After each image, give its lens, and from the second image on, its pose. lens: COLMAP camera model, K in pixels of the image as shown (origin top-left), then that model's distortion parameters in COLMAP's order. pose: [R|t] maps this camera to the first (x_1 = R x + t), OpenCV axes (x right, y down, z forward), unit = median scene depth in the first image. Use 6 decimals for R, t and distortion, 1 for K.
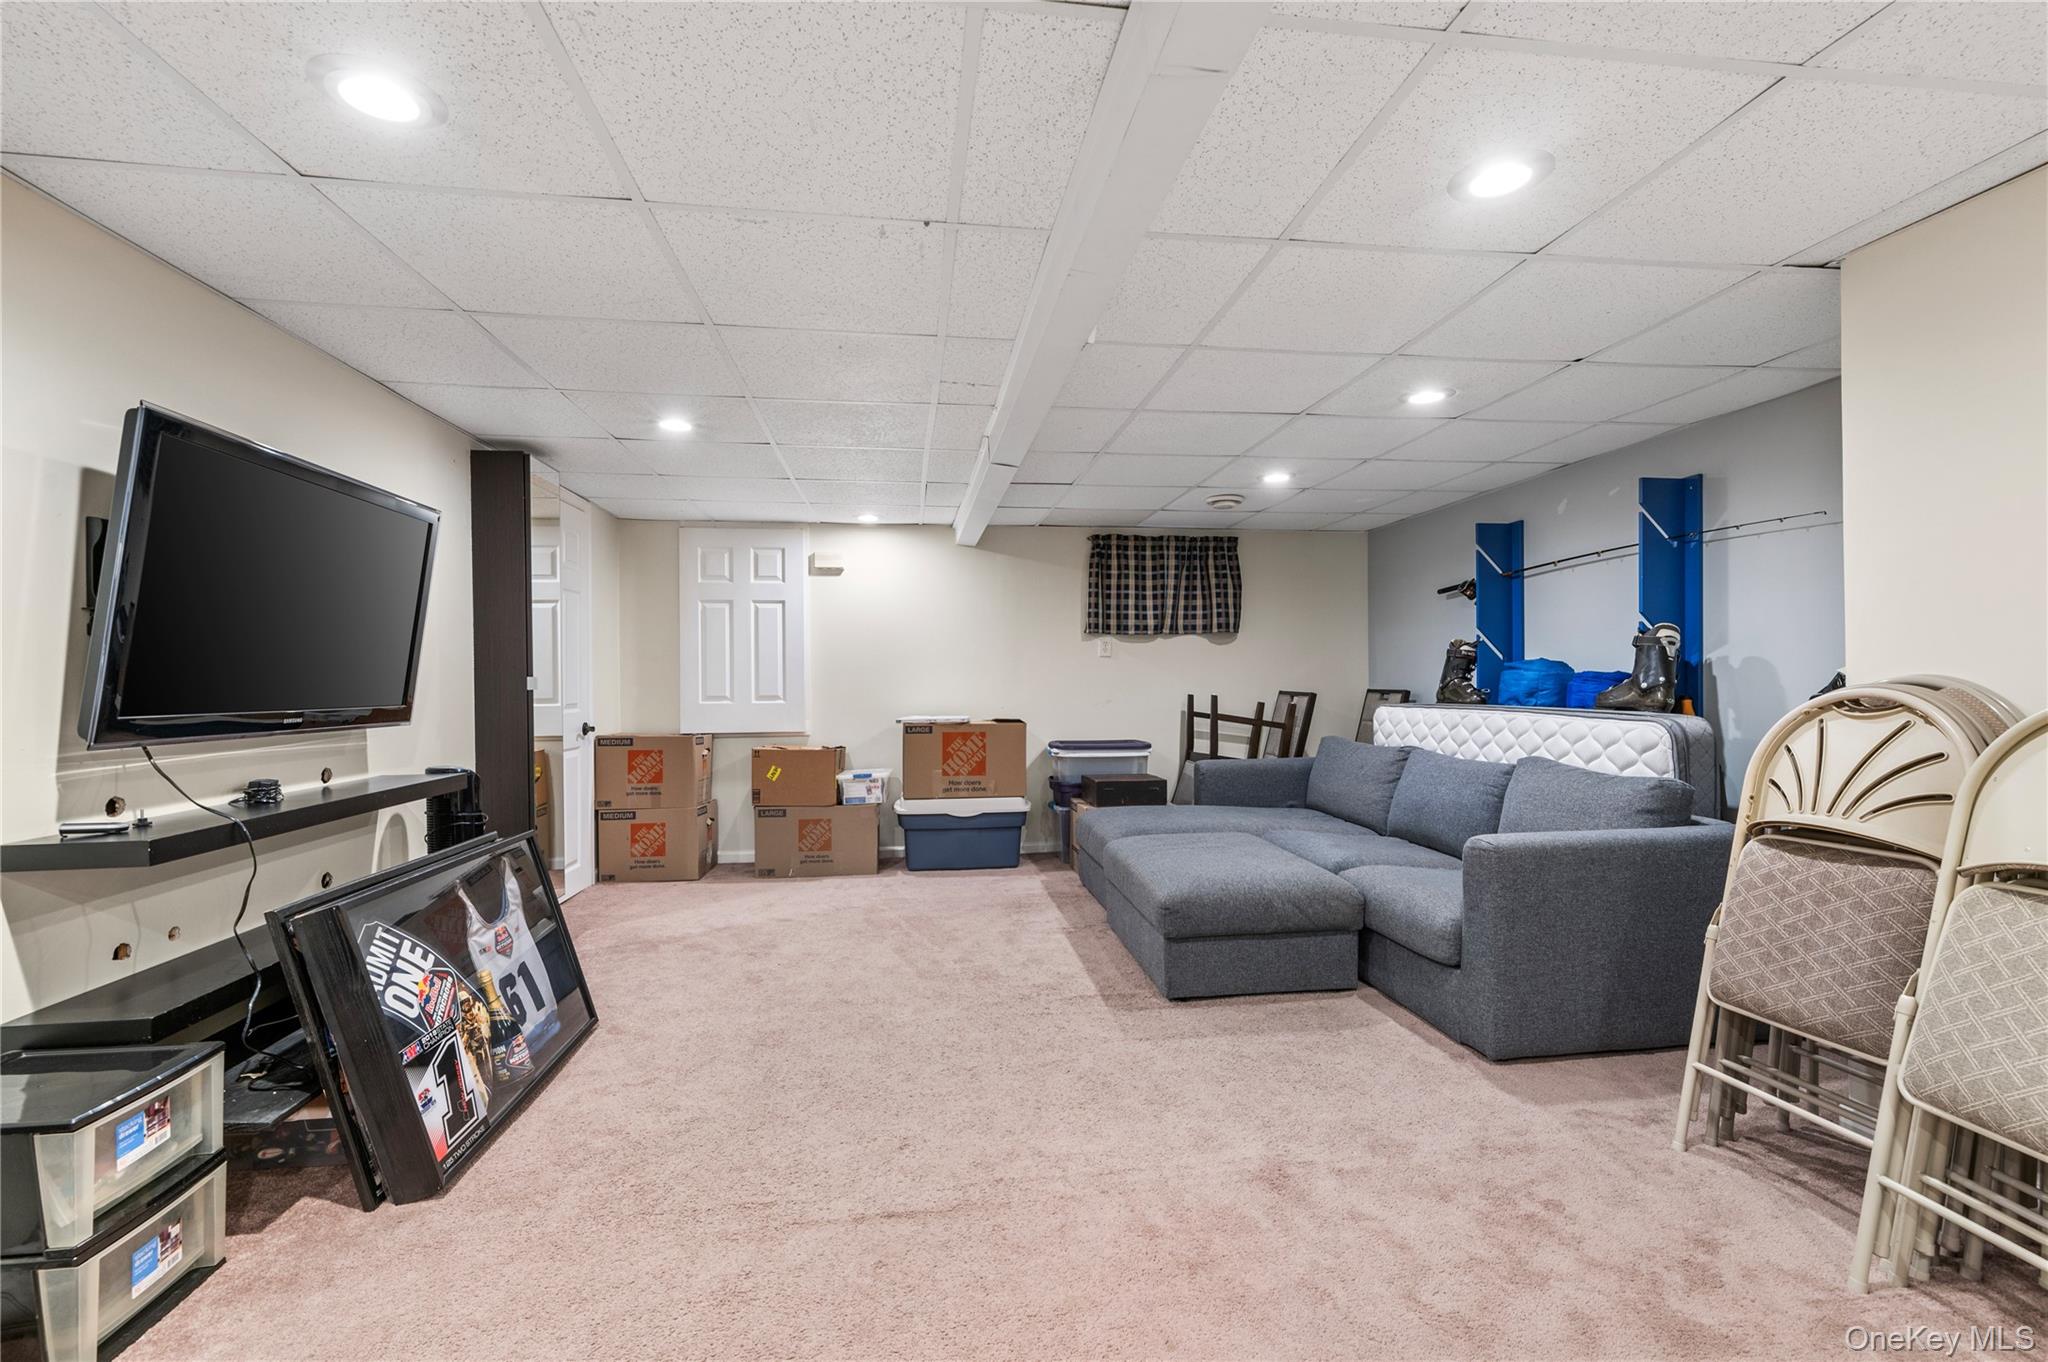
lens RADIAL K [[887.6, 0, 1028.5], [0, 887.6, 690.4], [0, 0, 1]] dist [-0.004867, 0.001775]
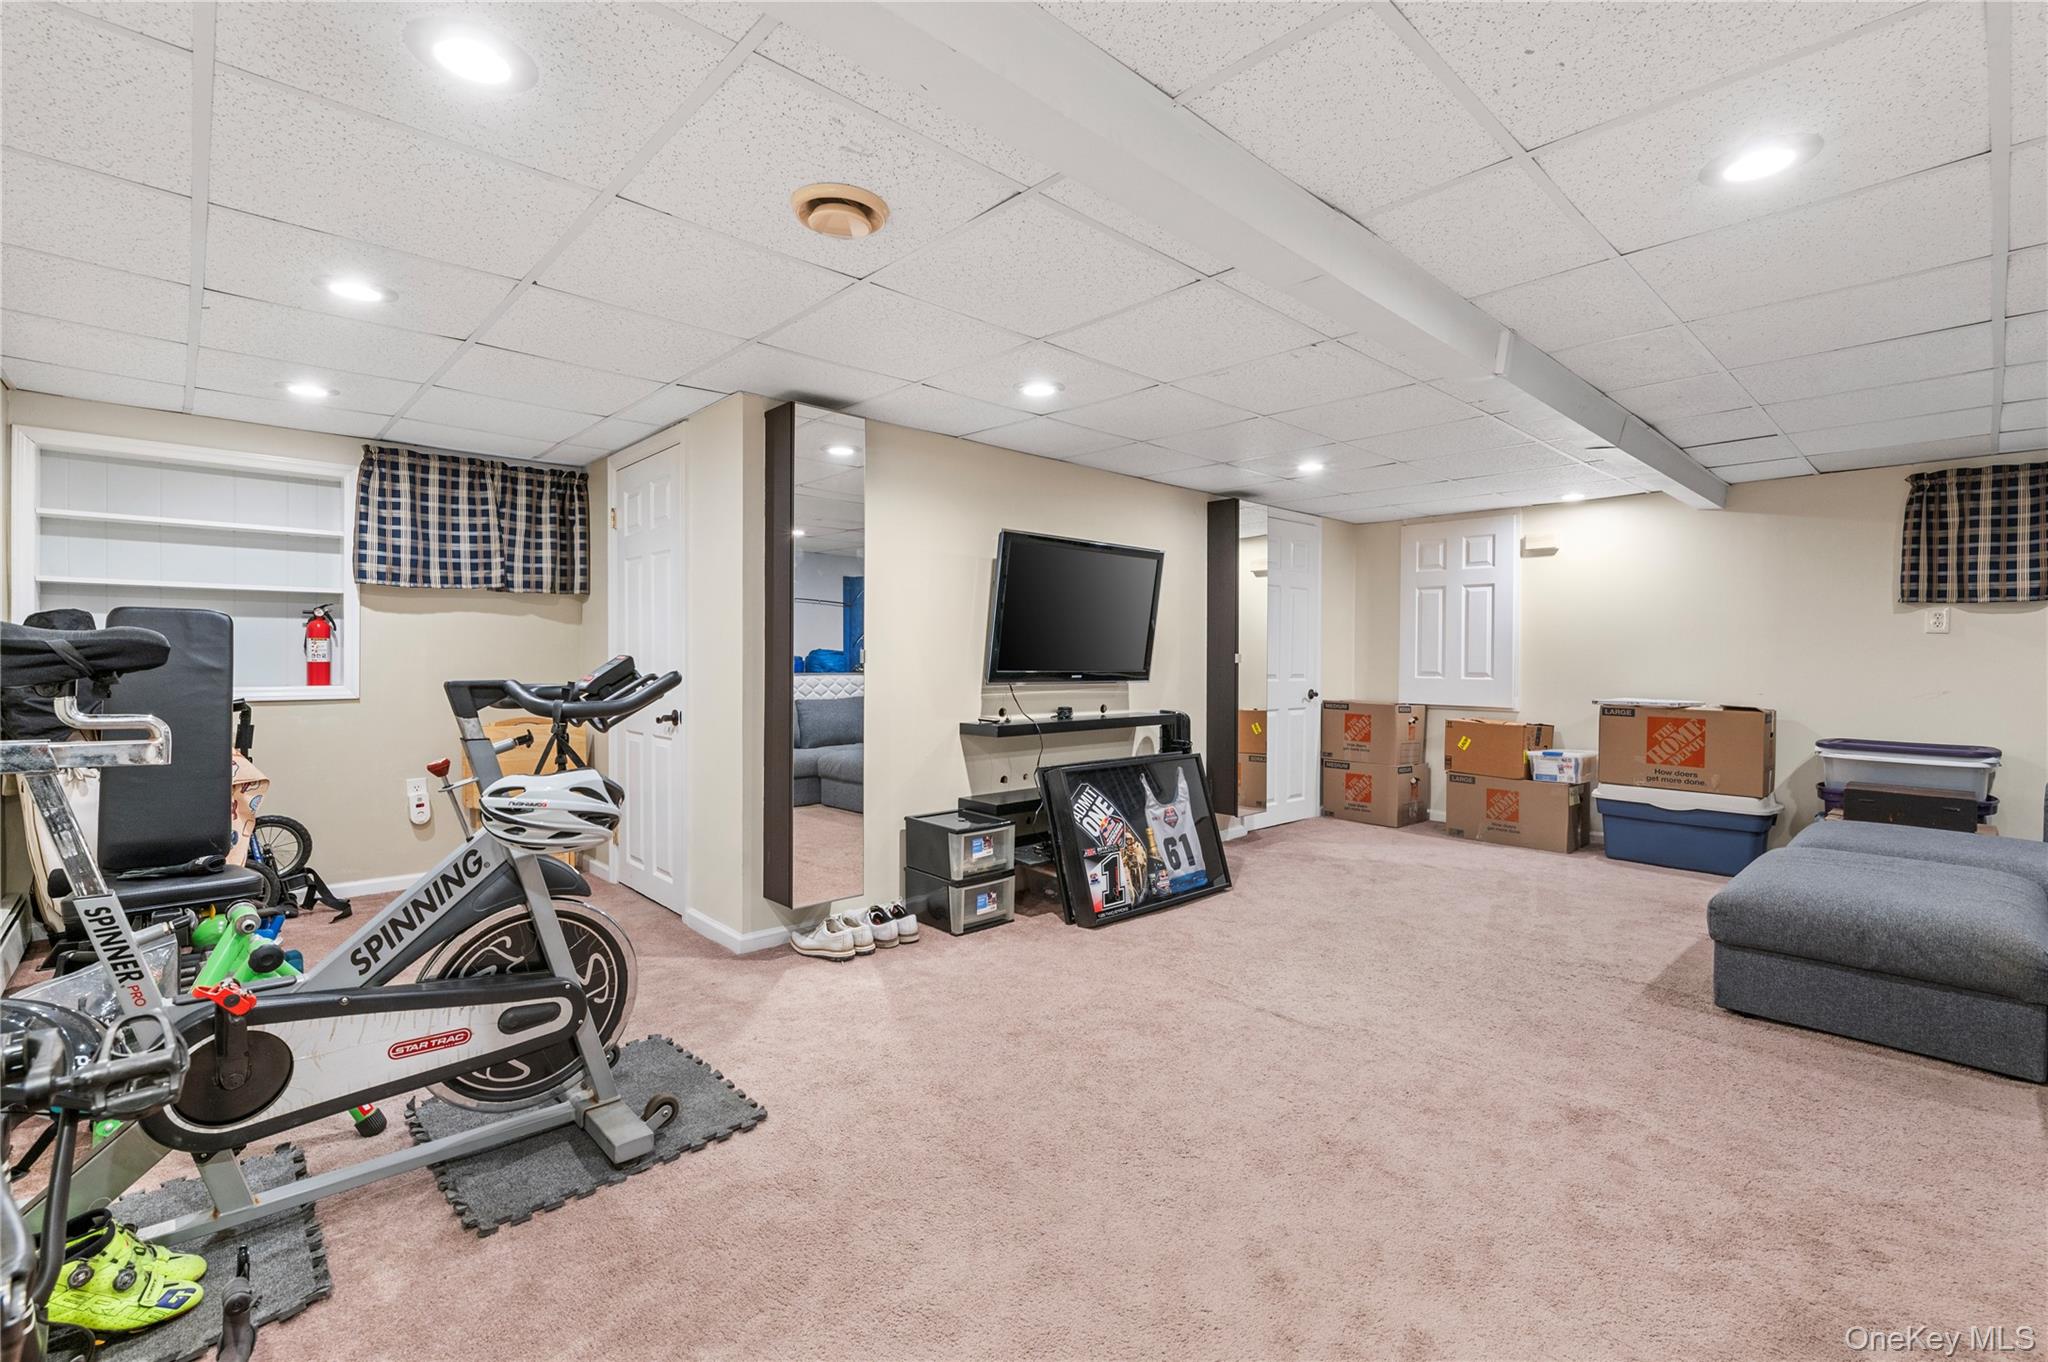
lens RADIAL K [[887.6, 0, 1008.4], [0, 887.6, 664.7], [0, 0, 1]] dist [-0.004867, 0.001775]
pose [[0.563978, 0.019506, -0.825560, 0.496096], [-0.020082, 0.999749, 0.009903, -0.004953], [0.825546, 0.010993, 0.564228, -0.142441]]
